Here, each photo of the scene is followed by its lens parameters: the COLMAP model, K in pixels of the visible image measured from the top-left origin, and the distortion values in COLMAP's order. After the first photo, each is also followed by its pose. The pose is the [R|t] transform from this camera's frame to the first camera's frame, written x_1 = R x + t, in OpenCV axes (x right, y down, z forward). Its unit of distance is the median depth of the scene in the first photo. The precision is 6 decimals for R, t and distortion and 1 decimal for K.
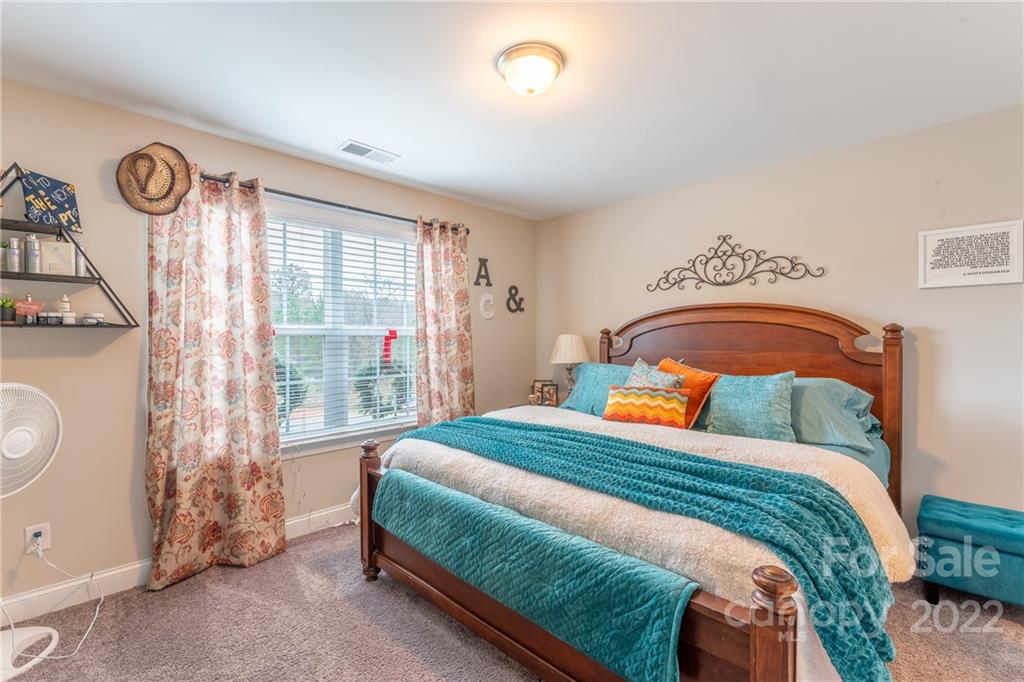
lens RADIAL K [[447.1, 0, 512.0], [0, 447.1, 341.0], [0, 0, 1]] dist [-0.001678, -0.000217]
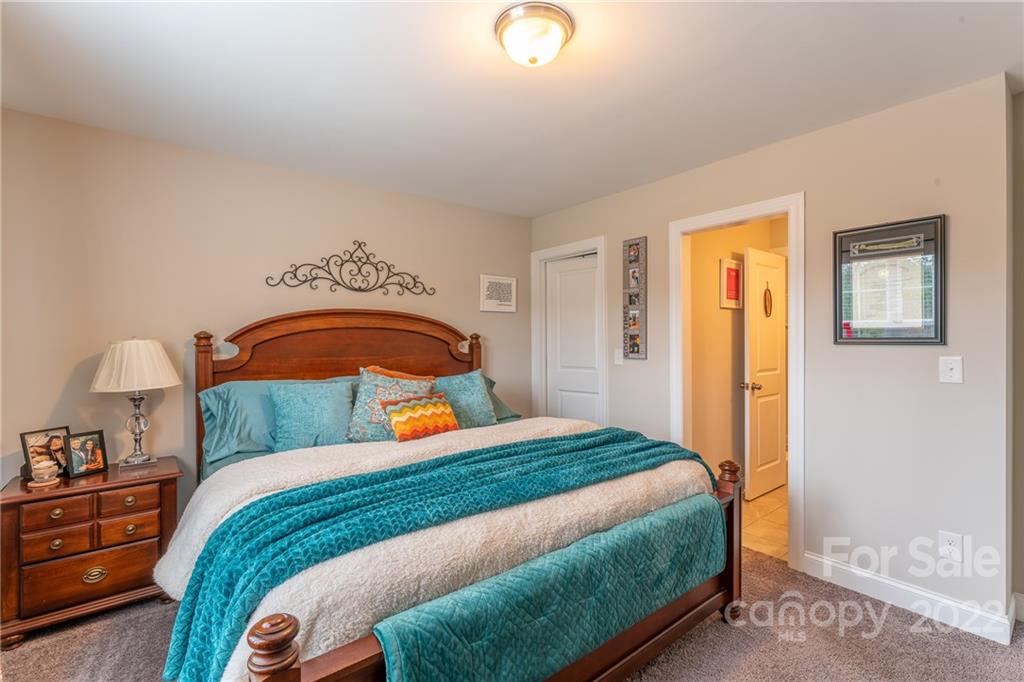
lens RADIAL K [[447.1, 0, 512.0], [0, 447.1, 341.0], [0, 0, 1]] dist [-0.001678, -0.000217]
pose [[0.142224, 0.001569, 0.989833, -0.468703], [0.013619, 0.999901, -0.003542, -0.005463], [-0.989741, 0.013984, 0.142189, 0.526976]]
